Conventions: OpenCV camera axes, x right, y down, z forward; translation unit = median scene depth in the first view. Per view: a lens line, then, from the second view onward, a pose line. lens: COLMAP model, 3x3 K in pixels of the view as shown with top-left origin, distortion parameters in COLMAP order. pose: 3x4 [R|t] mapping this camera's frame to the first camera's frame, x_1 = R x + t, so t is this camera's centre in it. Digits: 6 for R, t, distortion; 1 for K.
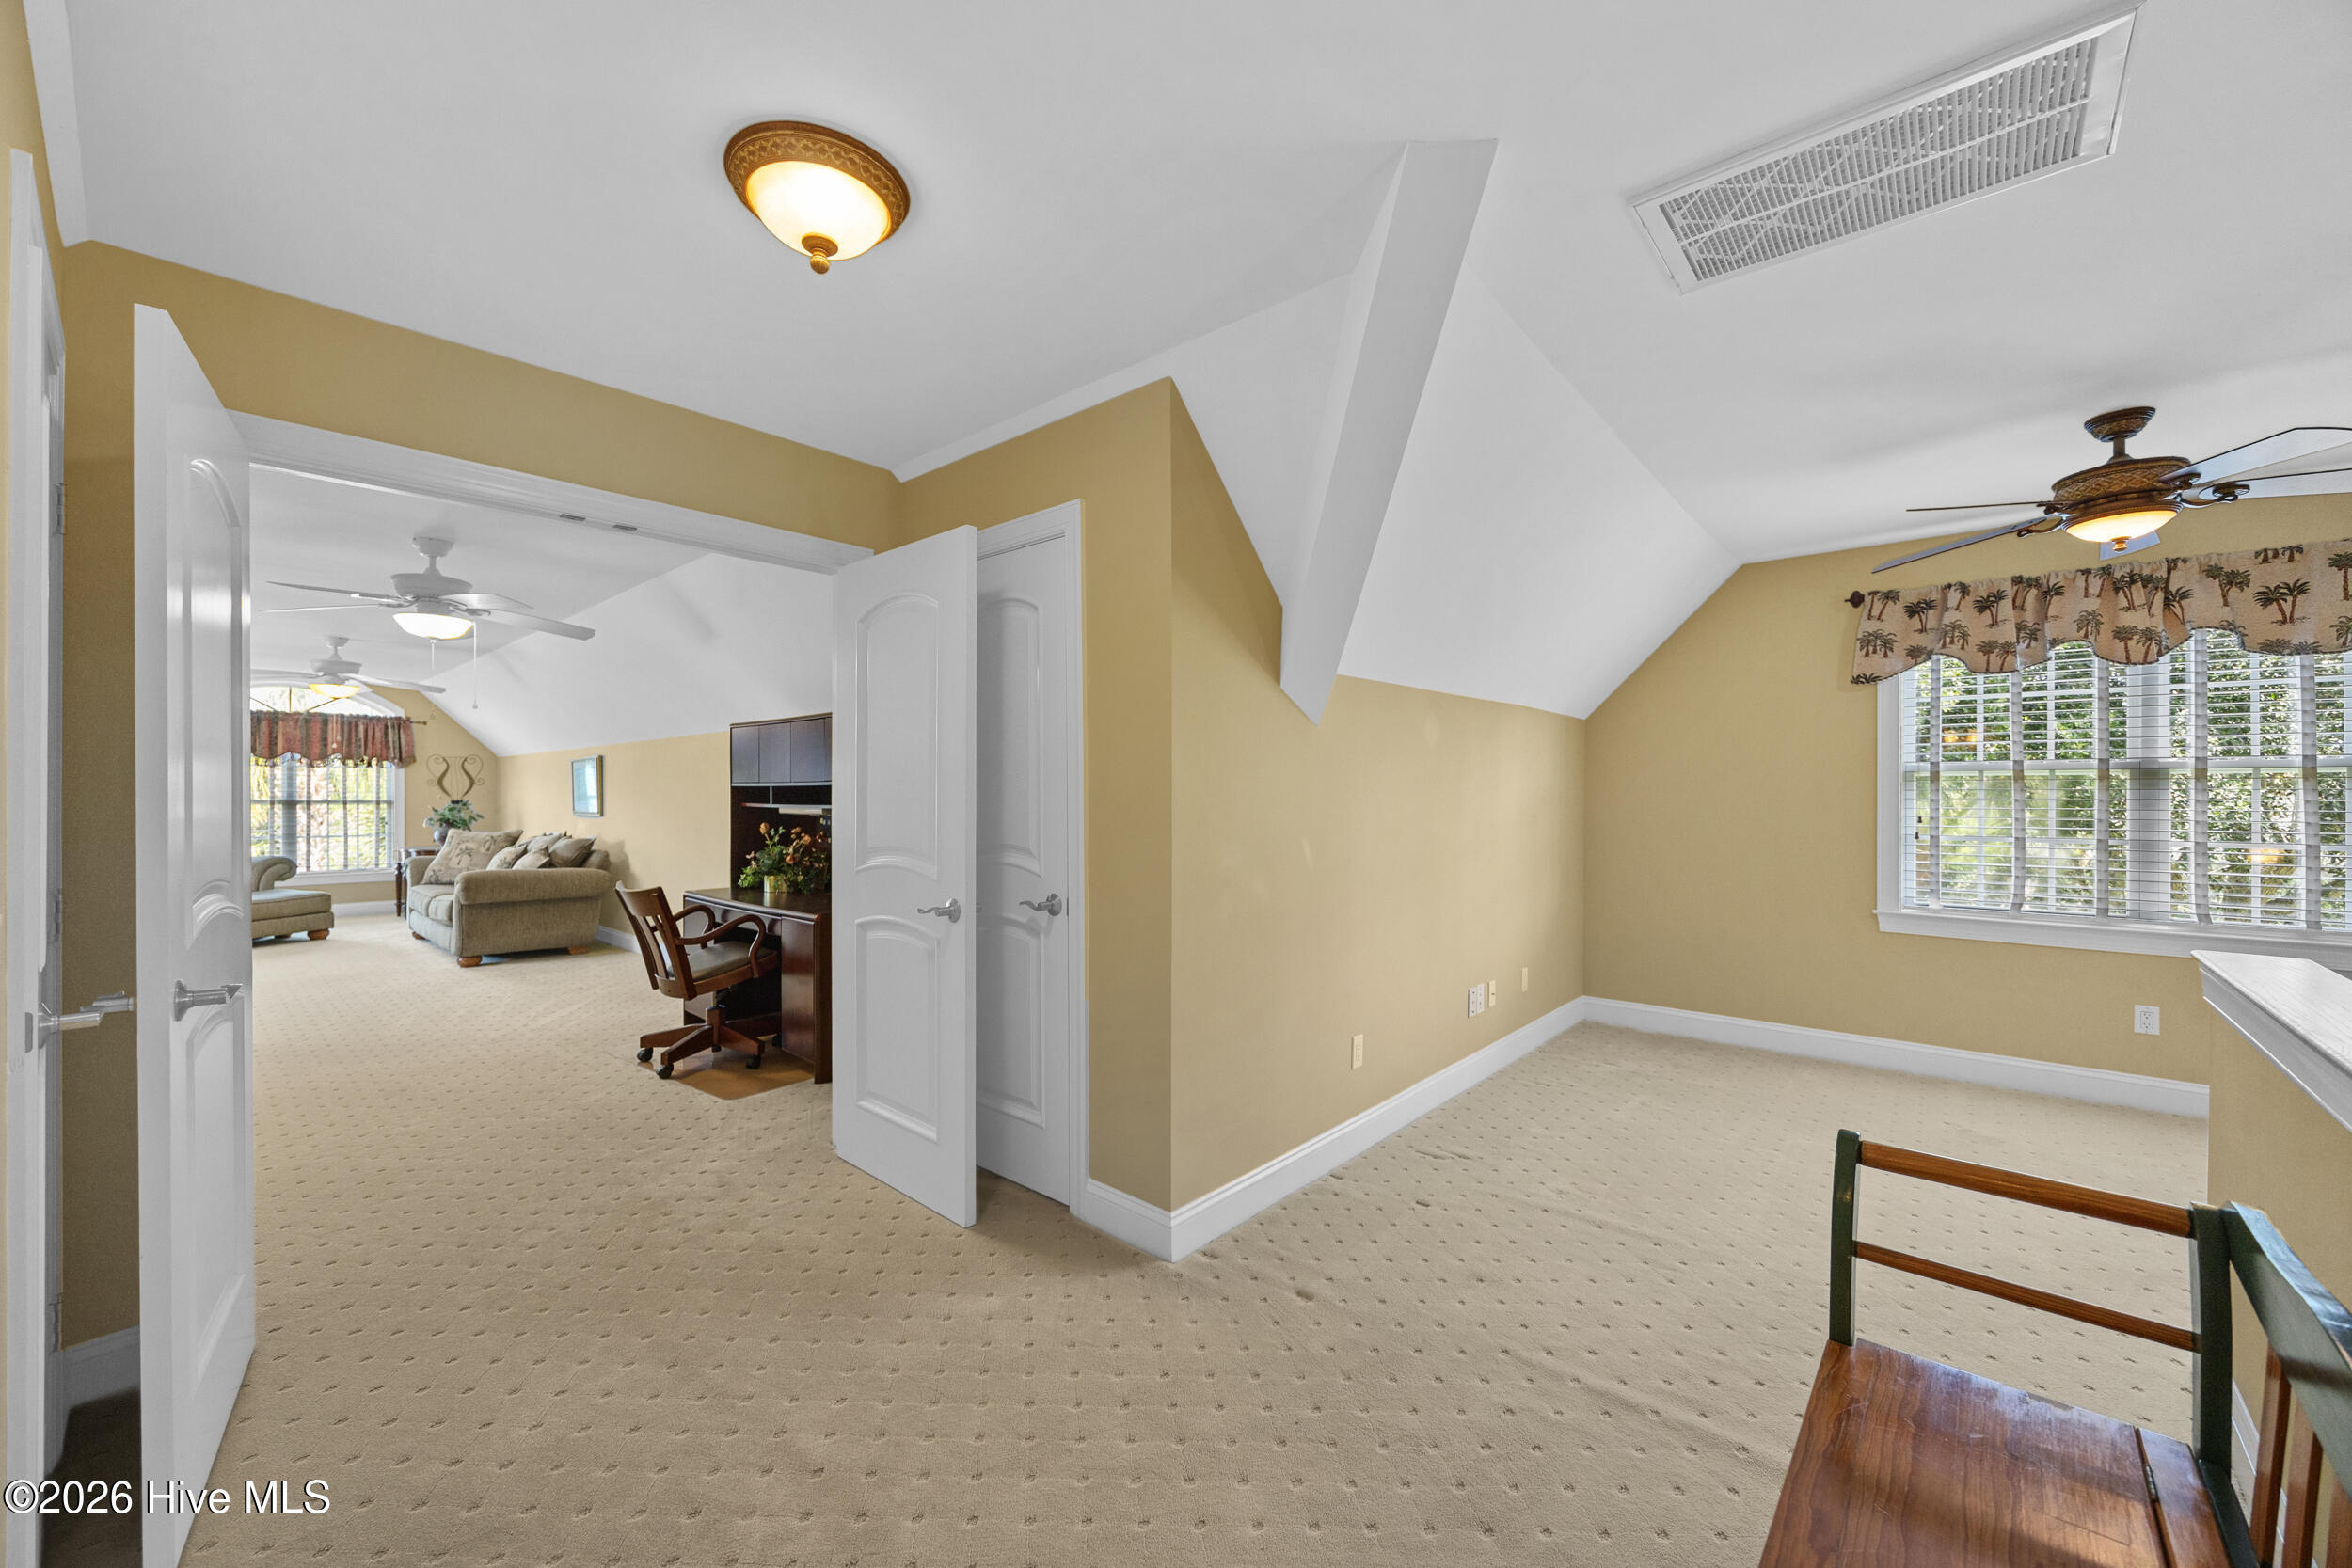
lens RADIAL K [[911.0, 0, 1170.4], [0, 911.0, 793.1], [0, 0, 1]] dist [0.000863, 0.000028]
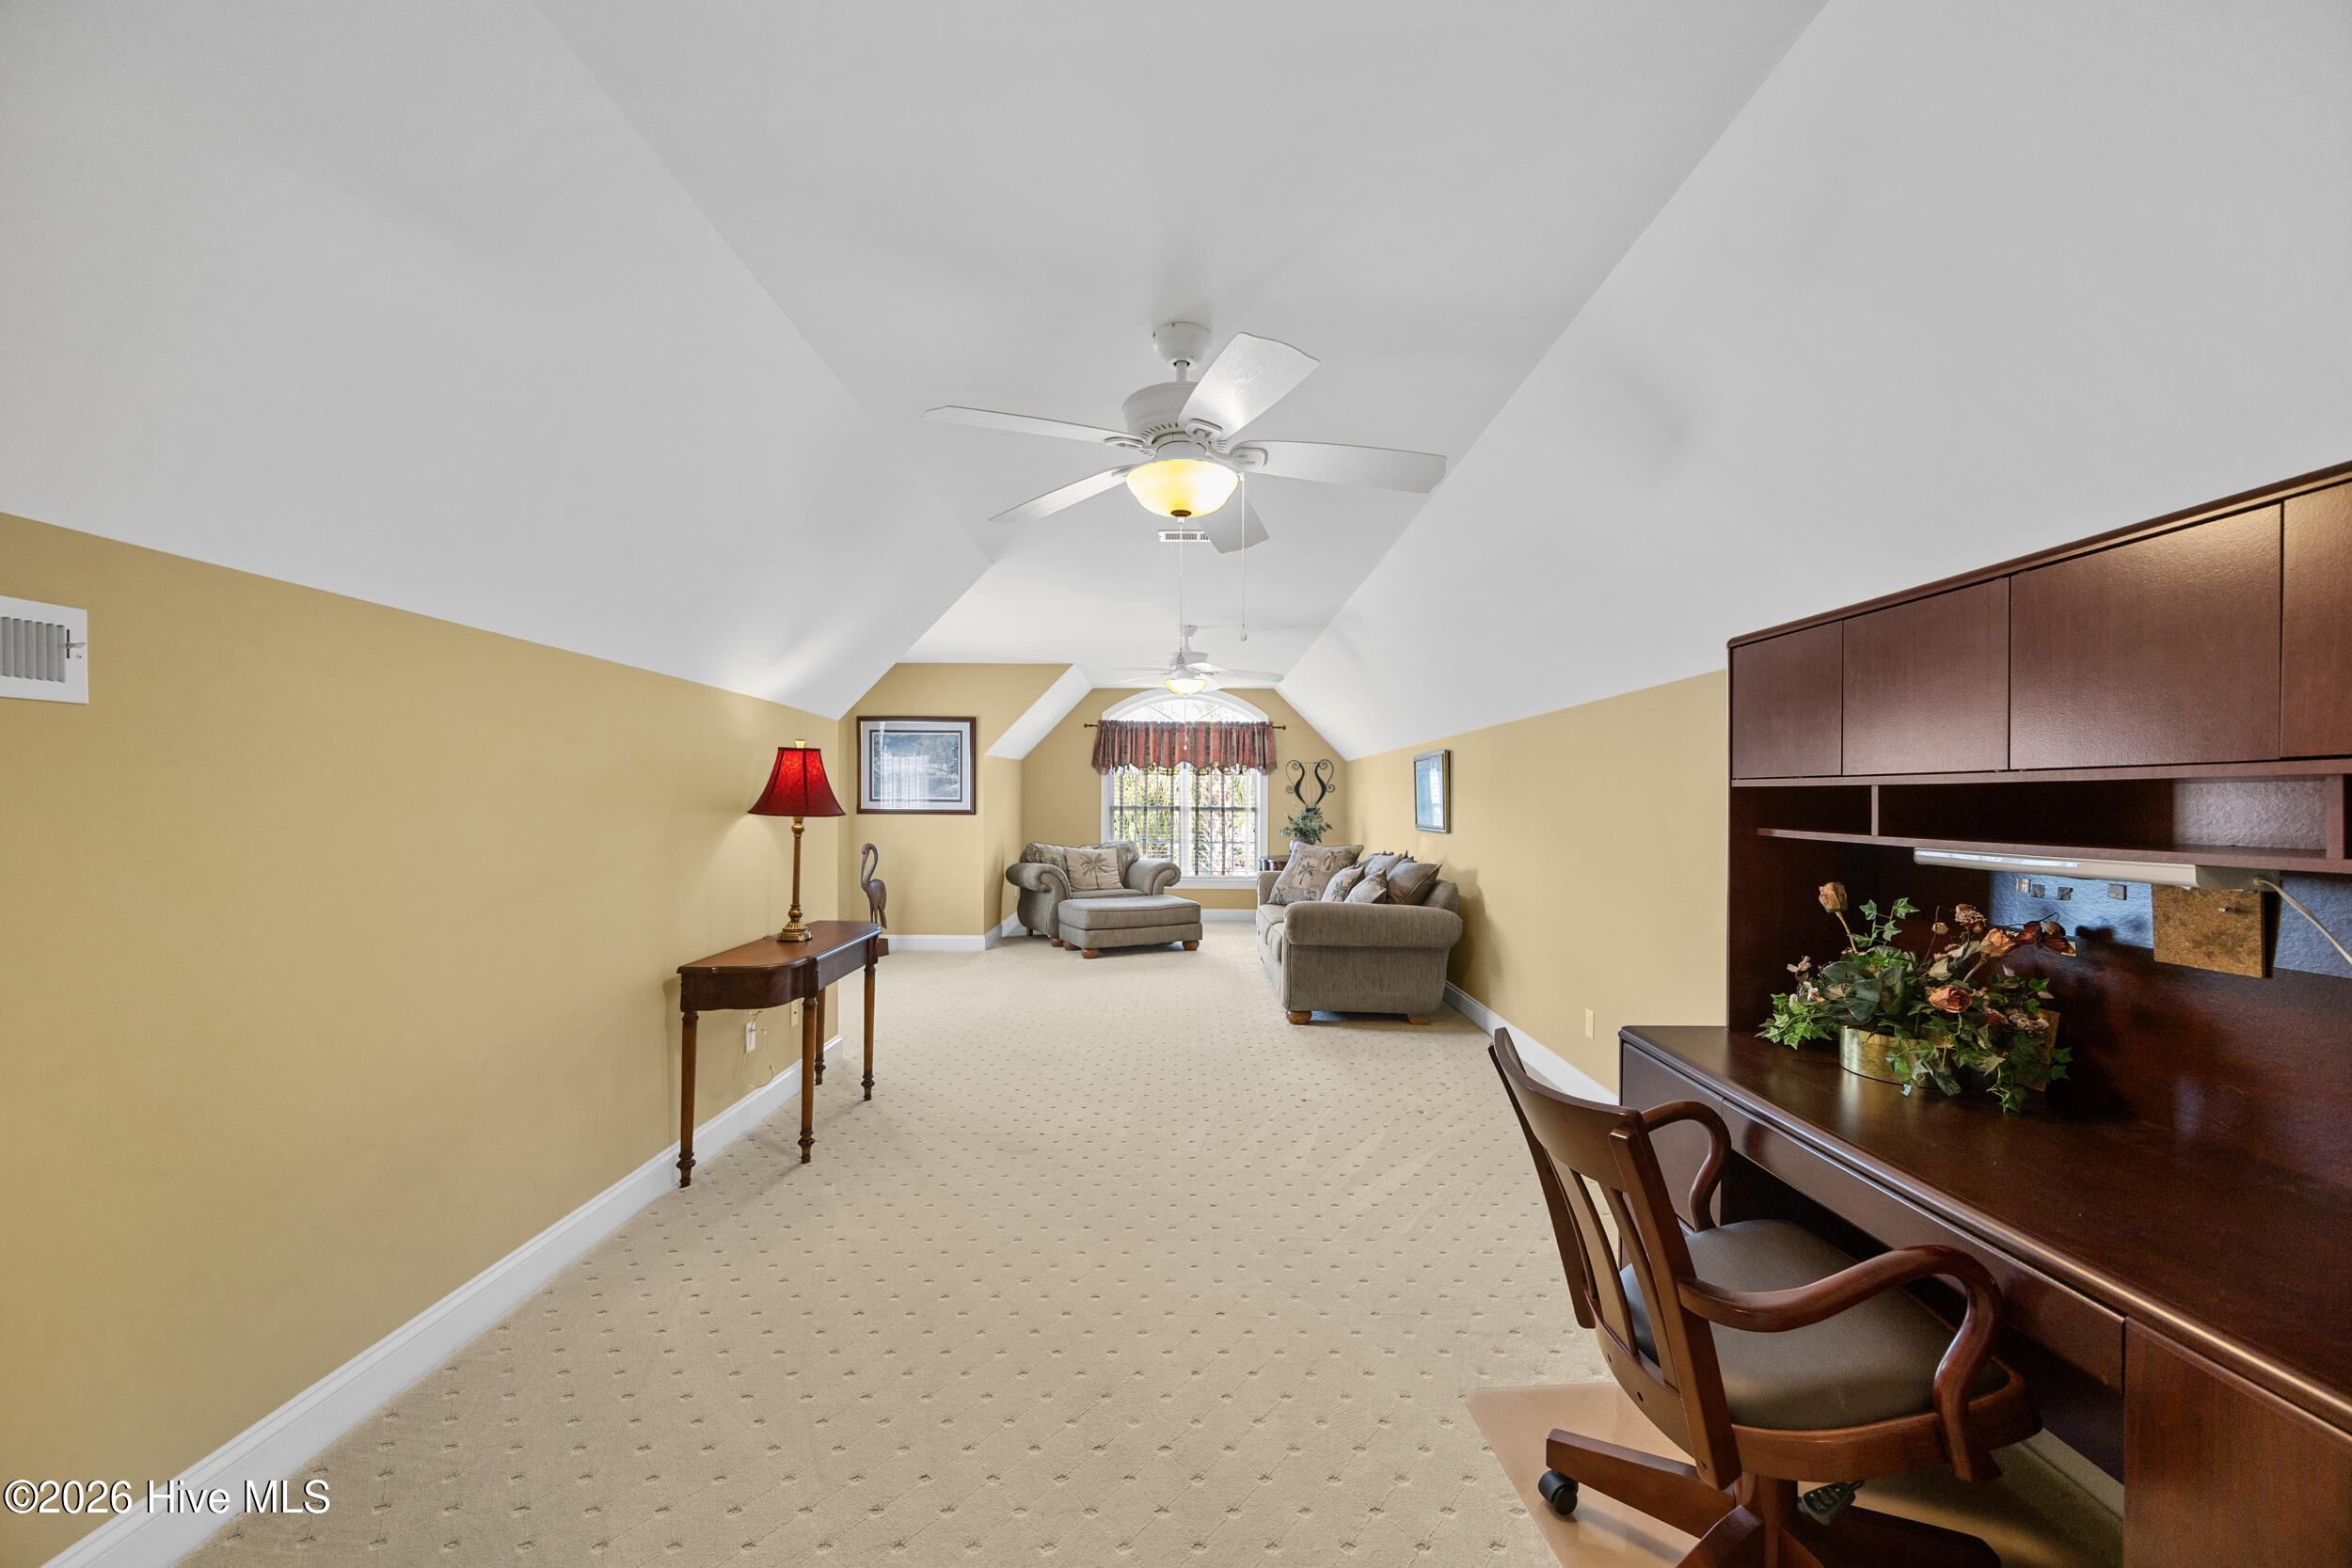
lens RADIAL K [[911.0, 0, 1173.8], [0, 911.0, 792.1], [0, 0, 1]] dist [0.000863, 0.000028]
pose [[0.662870, -0.002697, -0.748729, -0.225515], [-0.005856, 0.999944, -0.008786, -0.000068], [0.748711, 0.010209, 0.662817, 0.354274]]
